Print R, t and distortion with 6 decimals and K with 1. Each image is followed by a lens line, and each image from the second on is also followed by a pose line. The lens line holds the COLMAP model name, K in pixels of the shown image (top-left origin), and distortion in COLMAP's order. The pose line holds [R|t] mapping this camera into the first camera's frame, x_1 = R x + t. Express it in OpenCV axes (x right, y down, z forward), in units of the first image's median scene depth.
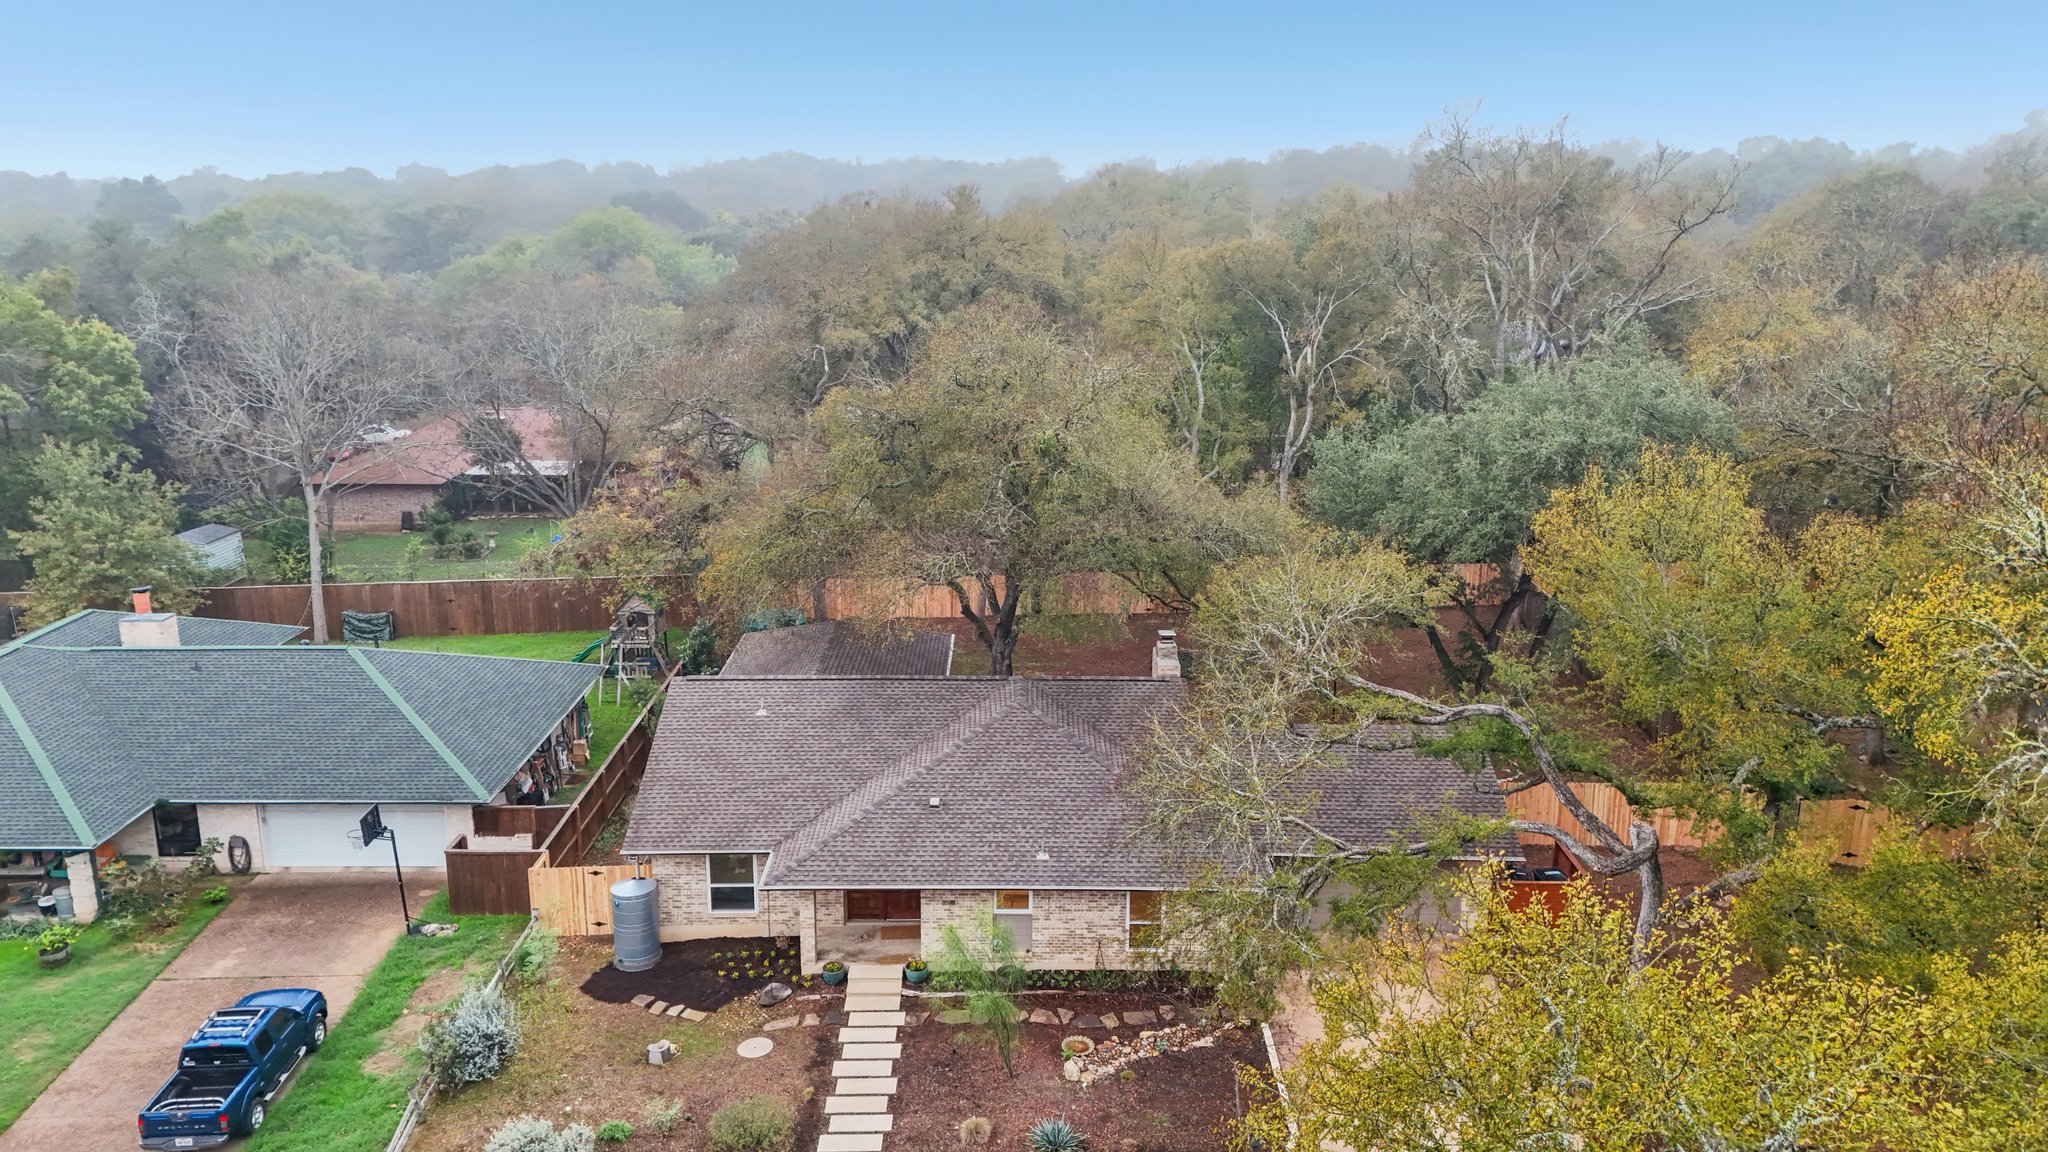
lens RADIAL K [[1506.3, 0, 1024.0], [0, 1506.3, 576.0], [0, 0, 1]] dist [0.061143, -0.044941]
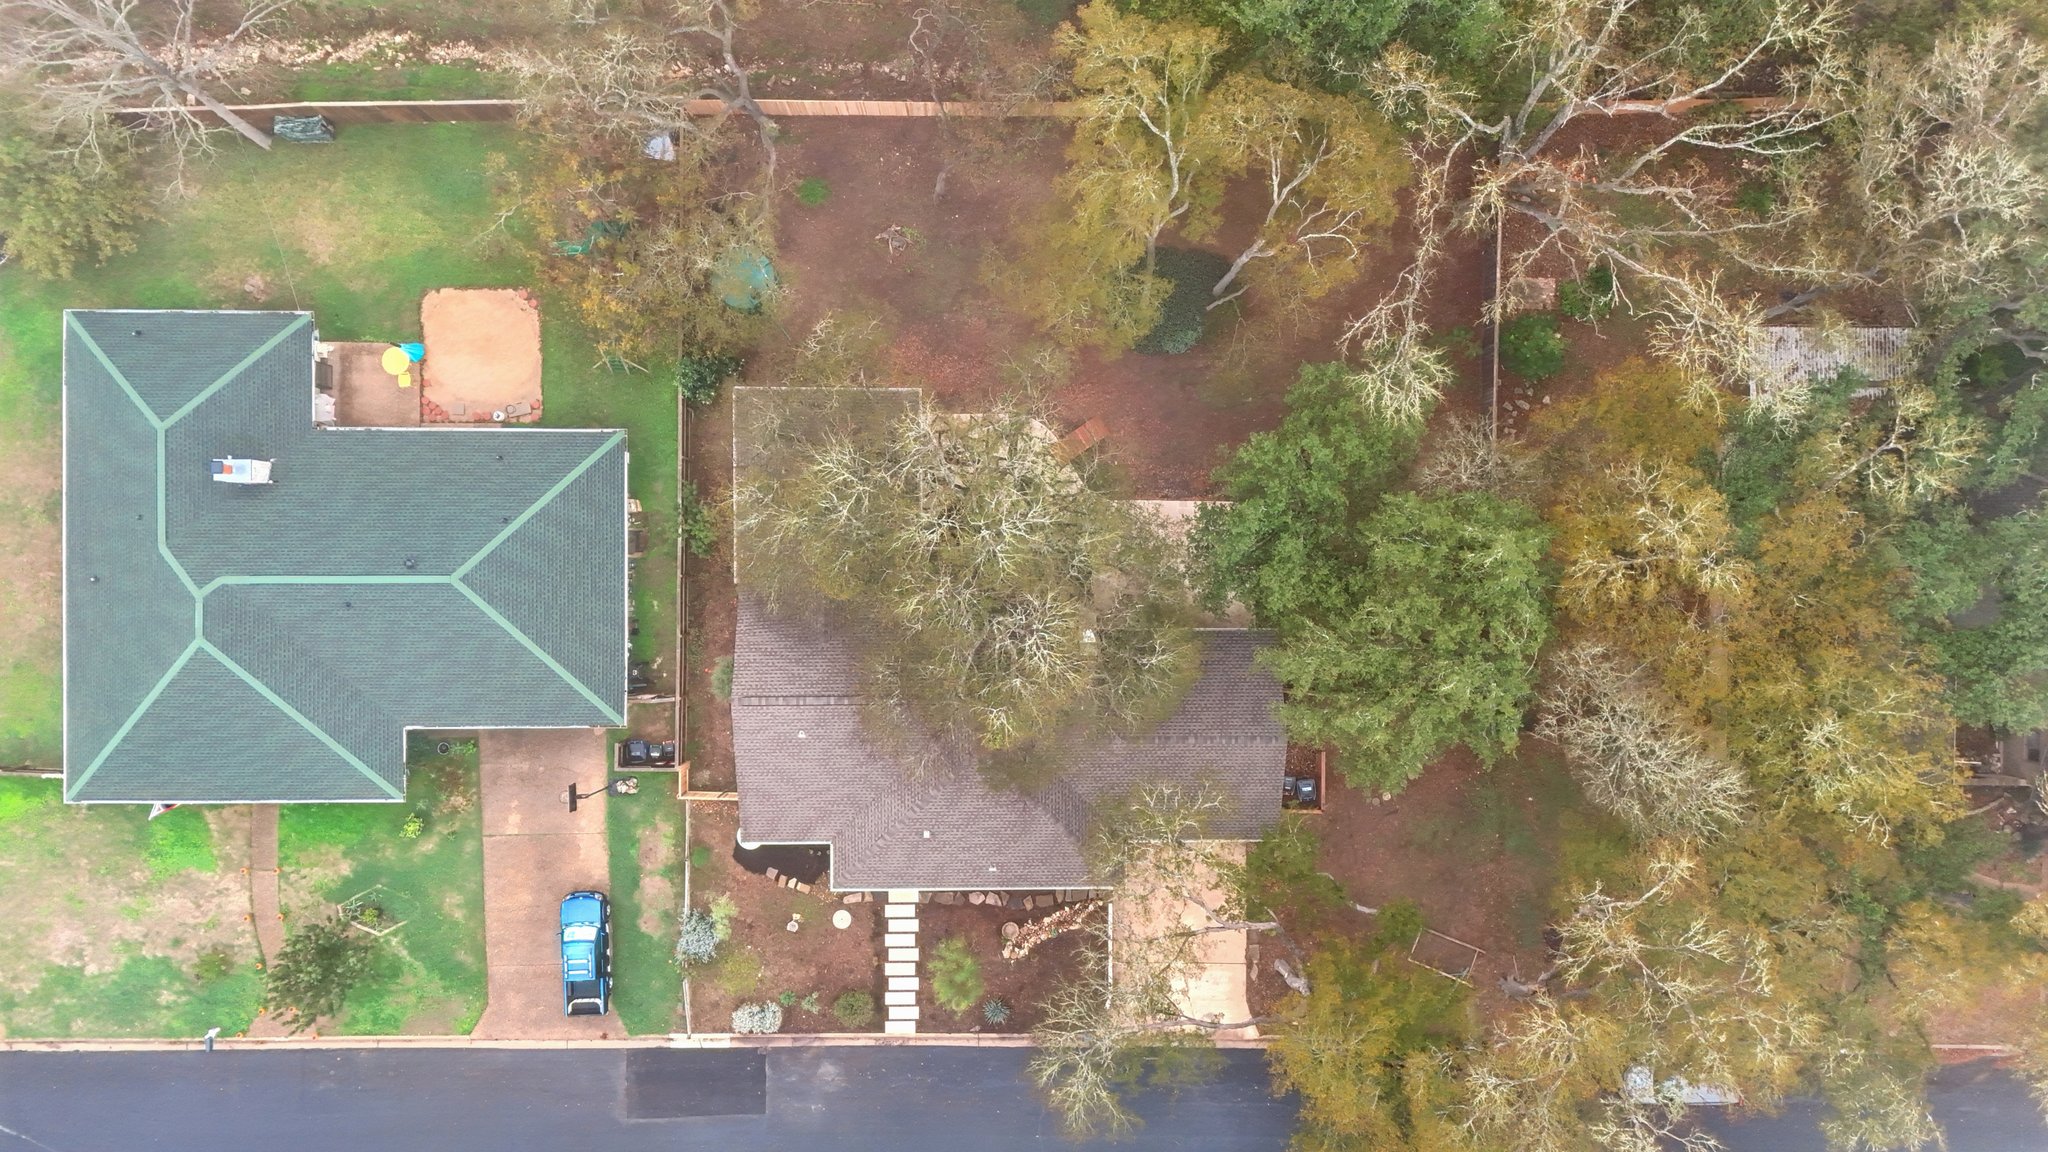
lens RADIAL K [[1517.2, 0, 1024.6], [0, 1517.2, 551.2], [0, 0, 1]] dist [0.095704, -0.116735]
pose [[0.999924, 0.003104, 0.011937, 0.026160], [-0.012334, 0.246018, 0.969187, -1.529335], [0.000071, -0.969260, 0.246038, 0.894070]]
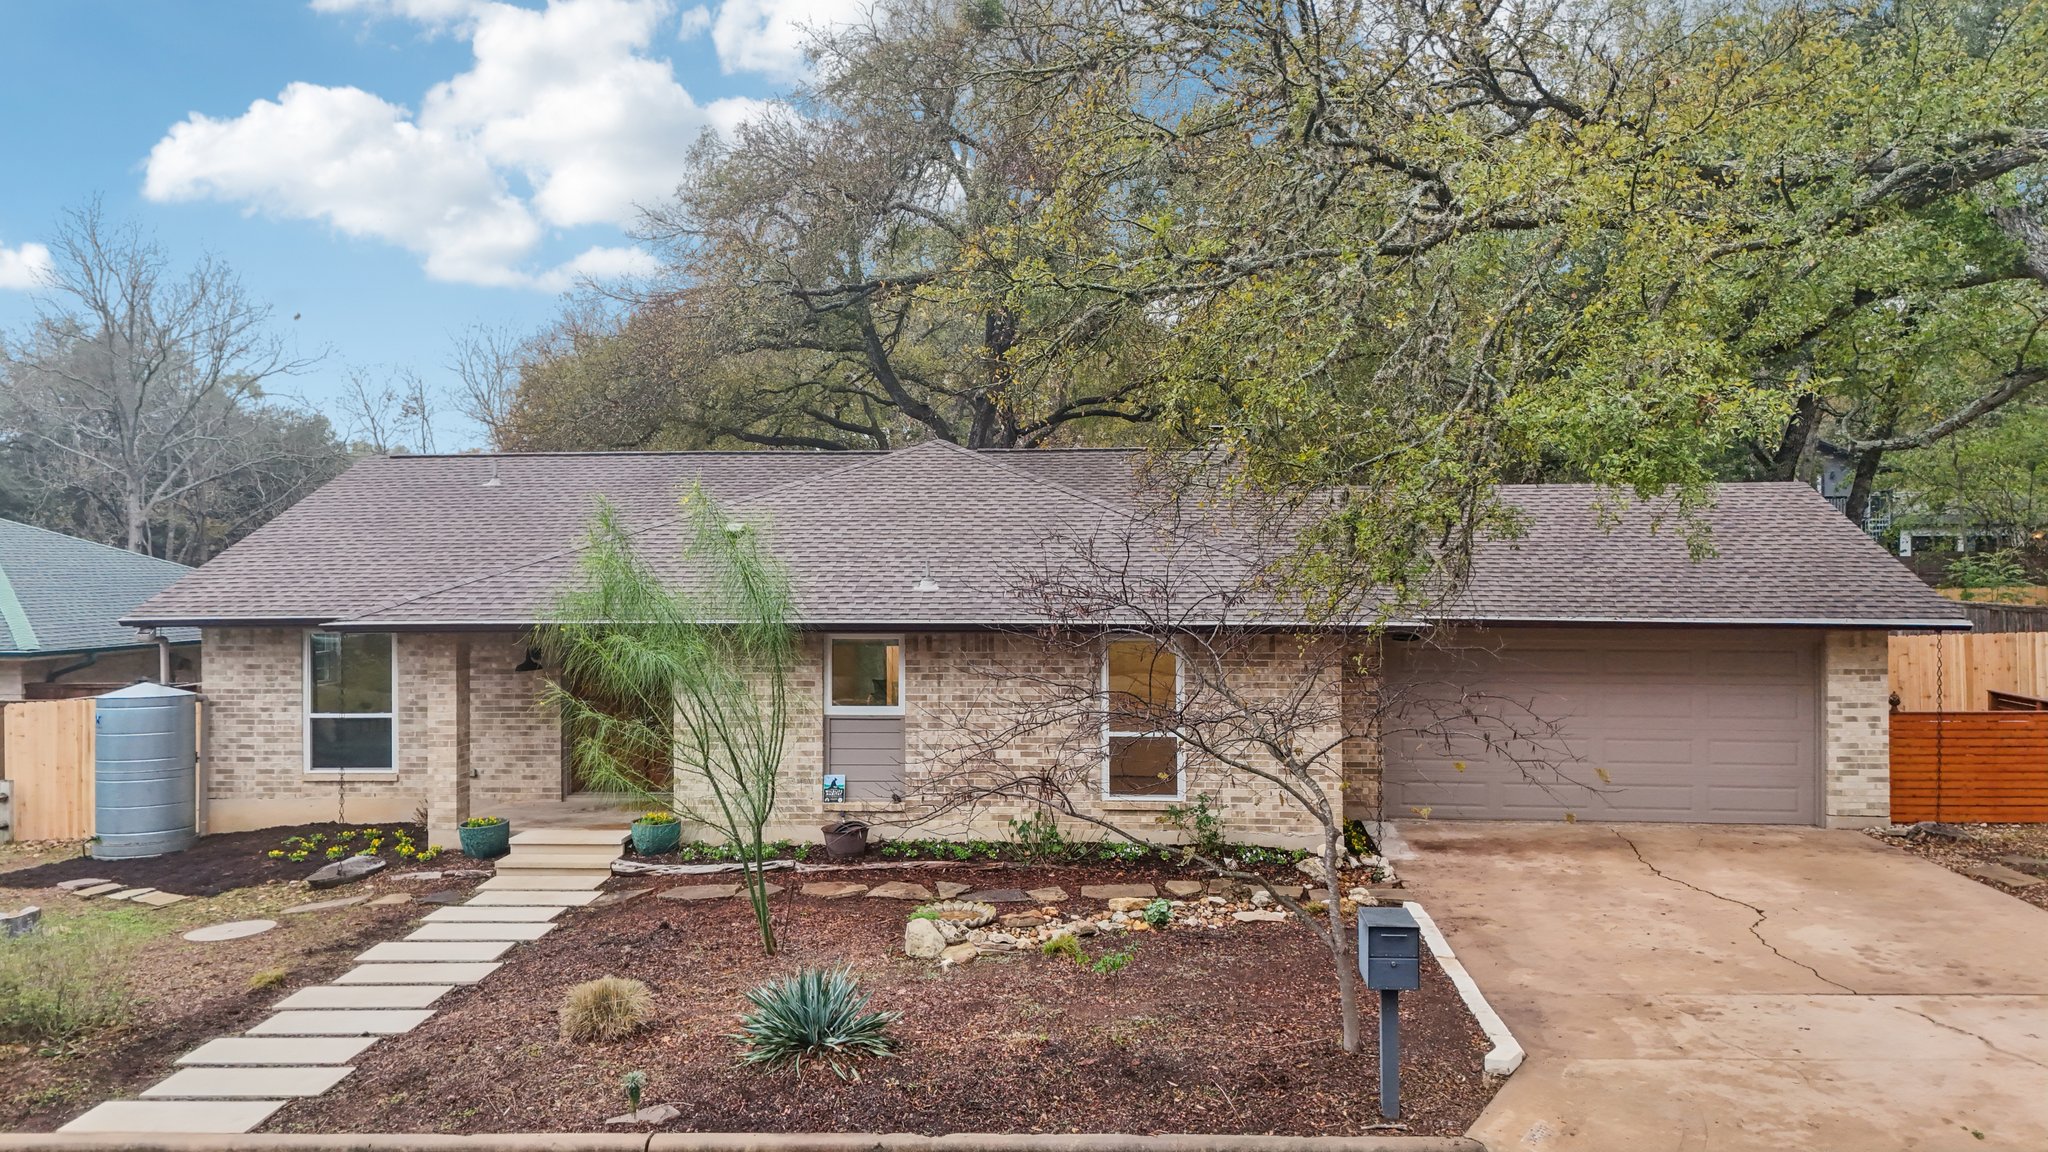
lens RADIAL K [[1499.0, 0, 1024.0], [0, 1499.0, 576.0], [0, 0, 1]] dist [0.095435, -0.123422]
pose [[0.996487, -0.007222, -0.083437, 0.080818], [-0.013660, 0.968916, -0.247014, 0.290603], [0.082627, 0.247286, 0.965413, 0.520544]]
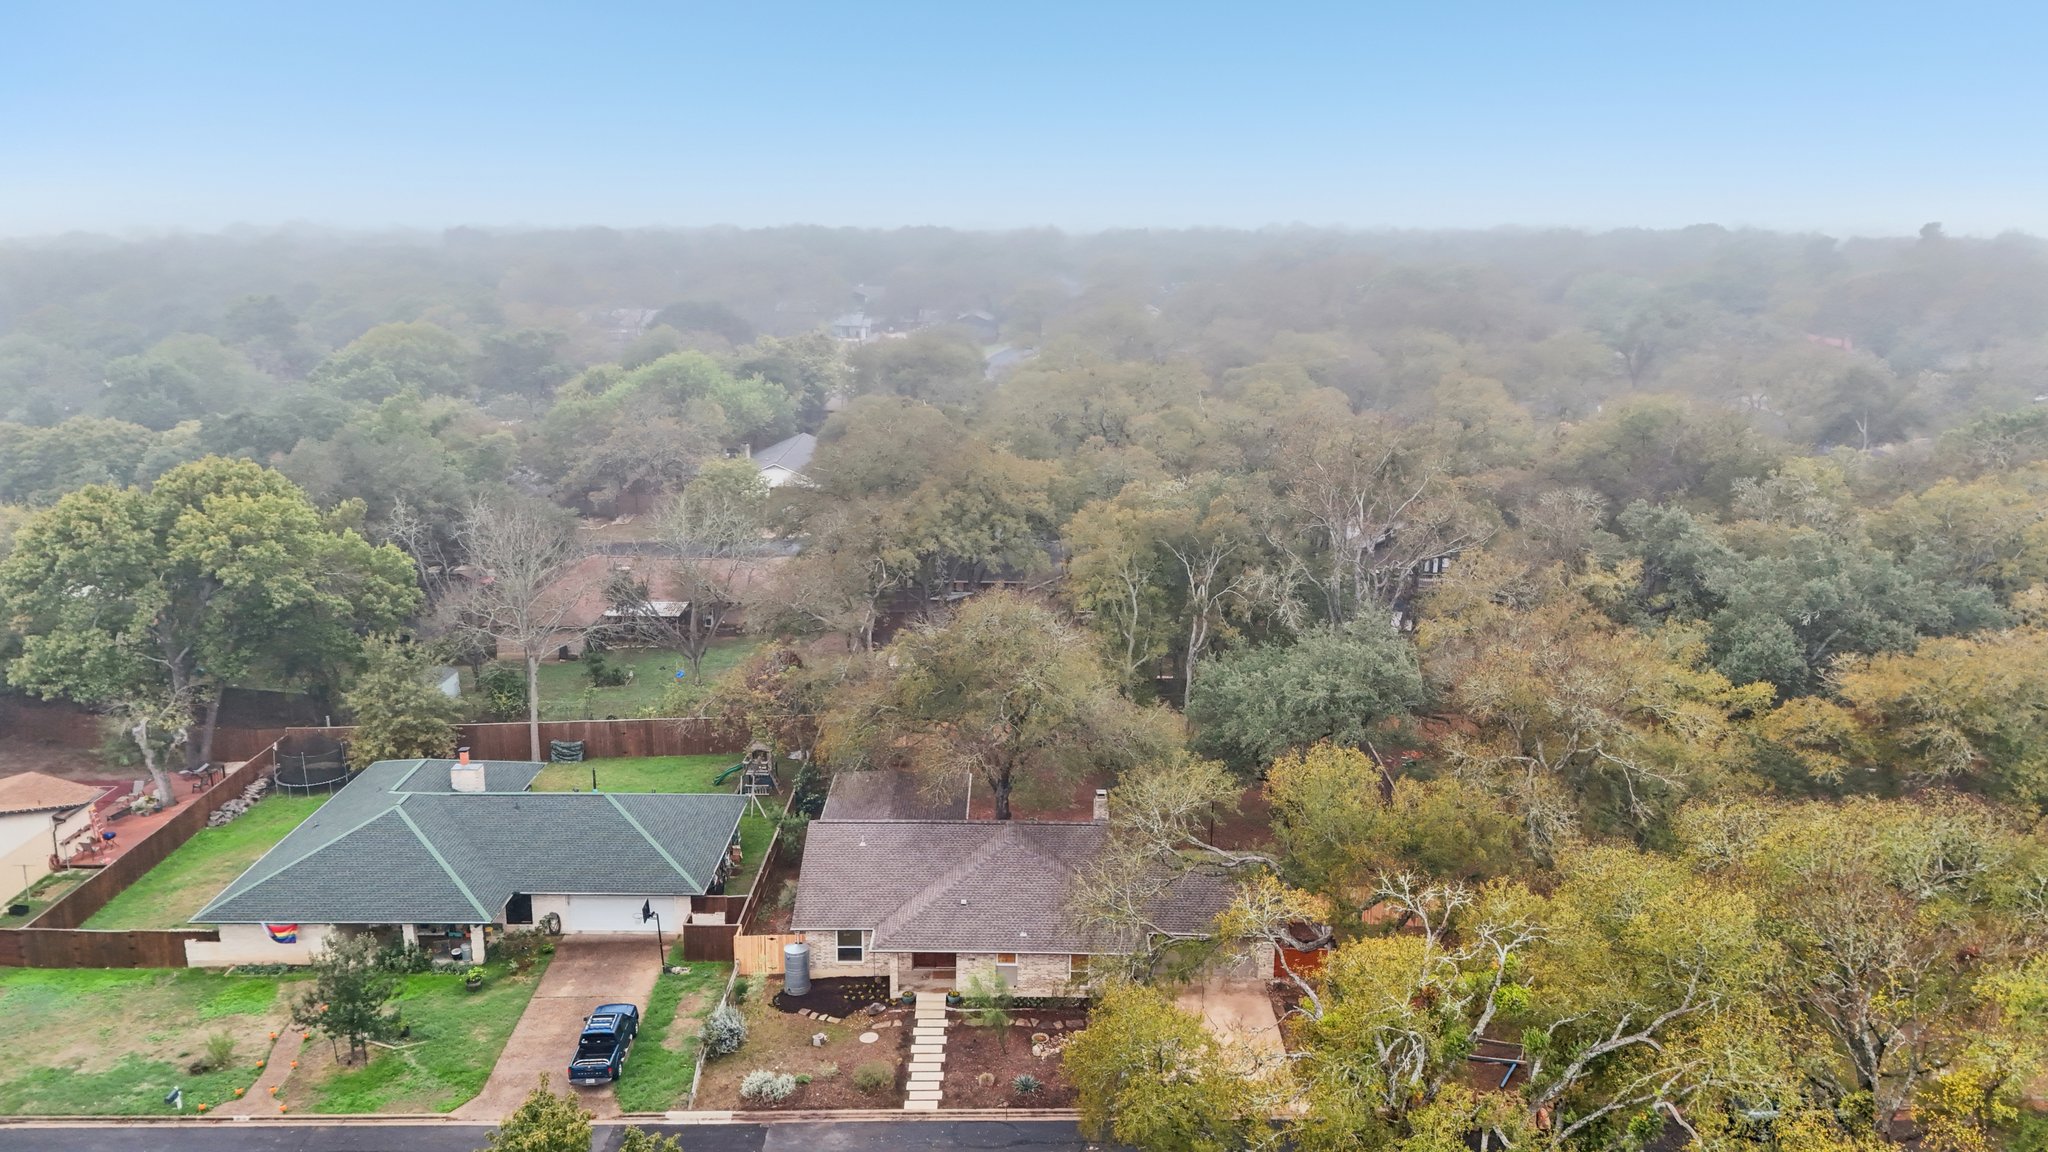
lens RADIAL K [[1499.0, 0, 1024.0], [0, 1499.0, 576.0], [0, 0, 1]] dist [0.095435, -0.123422]
pose [[0.999967, 0.007901, -0.001832, 0.012697], [-0.007915, 0.999937, -0.007988, -0.226464], [0.001769, 0.008003, 0.999966, -0.802504]]
